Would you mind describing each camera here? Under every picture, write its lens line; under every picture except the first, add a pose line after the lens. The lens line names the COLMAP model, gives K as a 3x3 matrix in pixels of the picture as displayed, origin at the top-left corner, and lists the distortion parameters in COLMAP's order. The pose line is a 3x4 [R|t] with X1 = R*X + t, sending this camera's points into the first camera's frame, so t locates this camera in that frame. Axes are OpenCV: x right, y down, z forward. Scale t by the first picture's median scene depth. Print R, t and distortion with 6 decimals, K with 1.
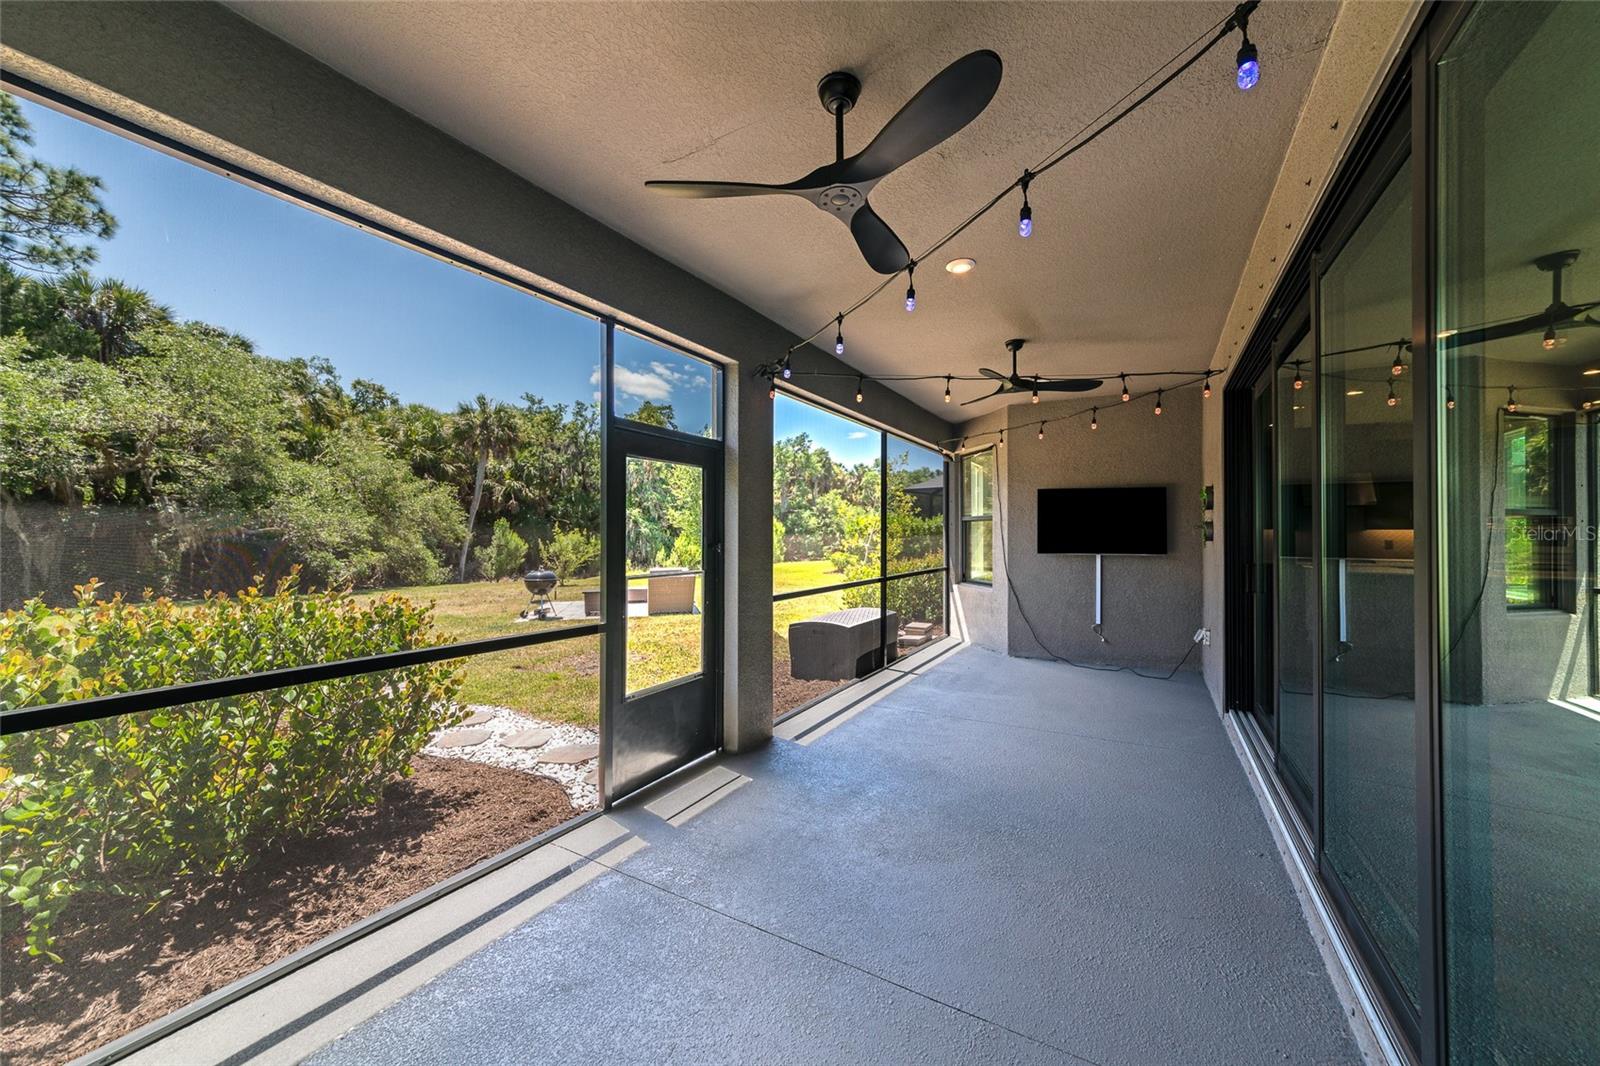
lens RADIAL K [[585.0, 0, 807.1], [0, 585.0, 528.6], [0, 0, 1]] dist [0.000206, -0.000082]
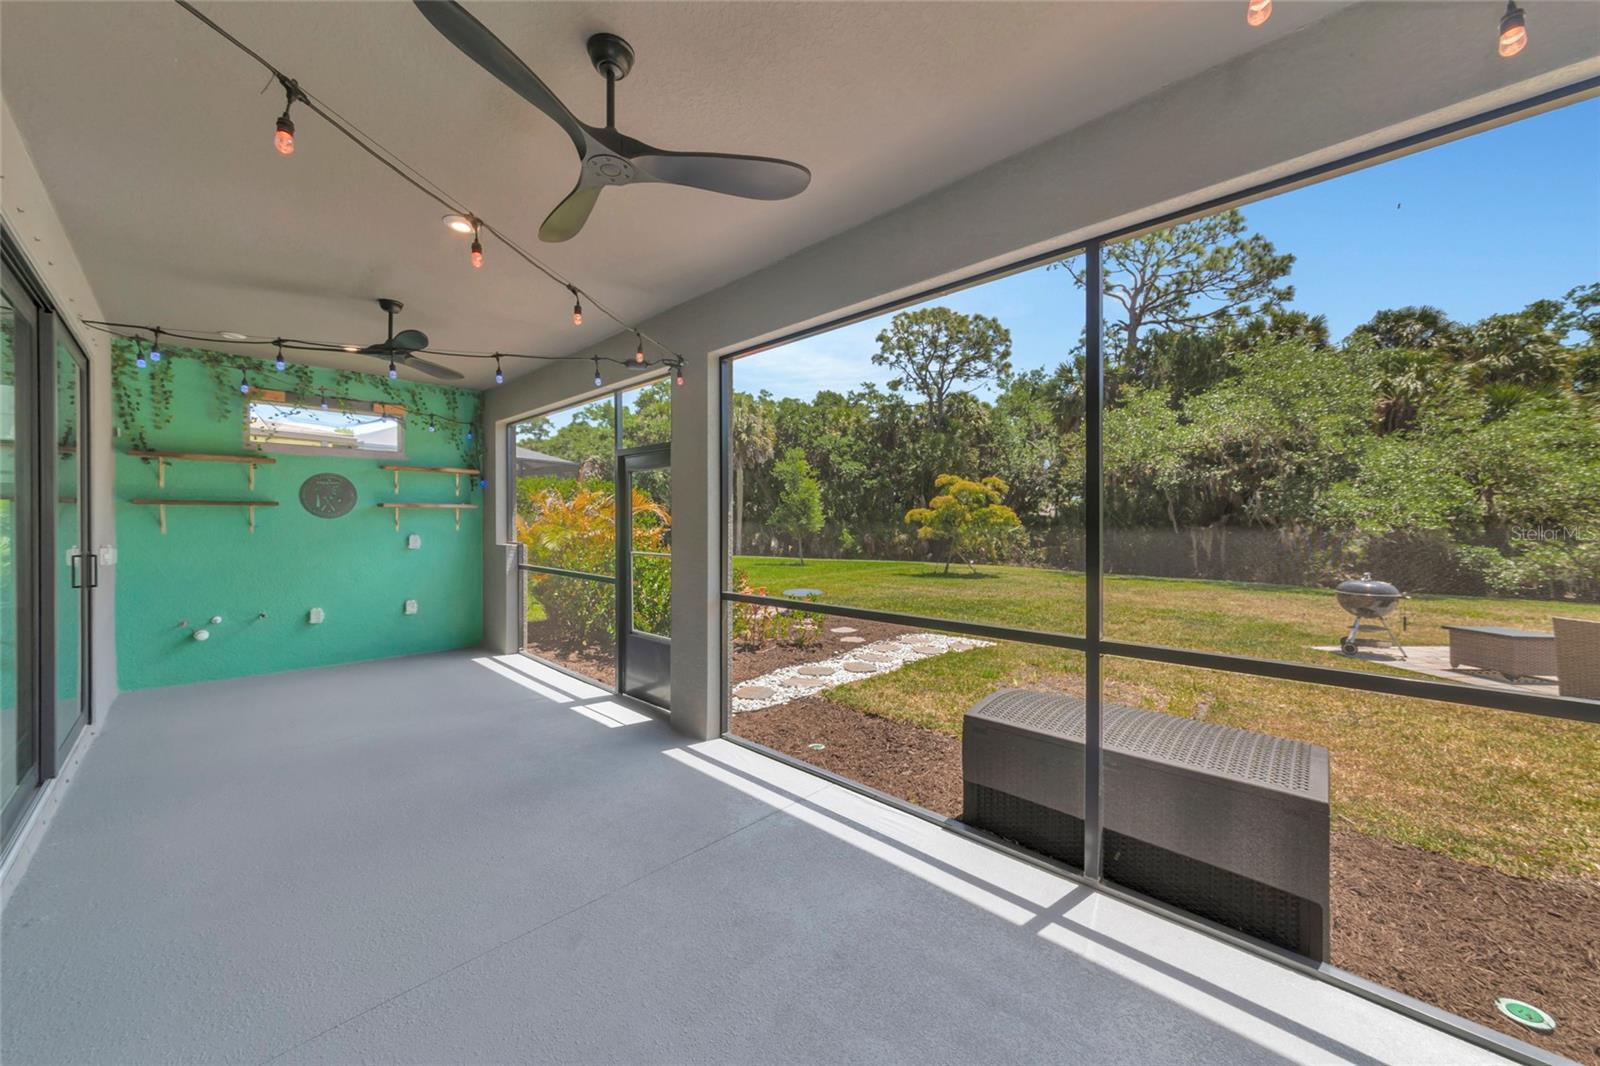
lens RADIAL K [[585.0, 0, 808.0], [0, 585.0, 530.4], [0, 0, 1]] dist [0.000206, -0.000082]
pose [[-0.229742, 0.012746, -0.973168, 0.333065], [0.007438, 0.999908, 0.011340, 0.004024], [0.973223, -0.004633, -0.229816, 0.566562]]
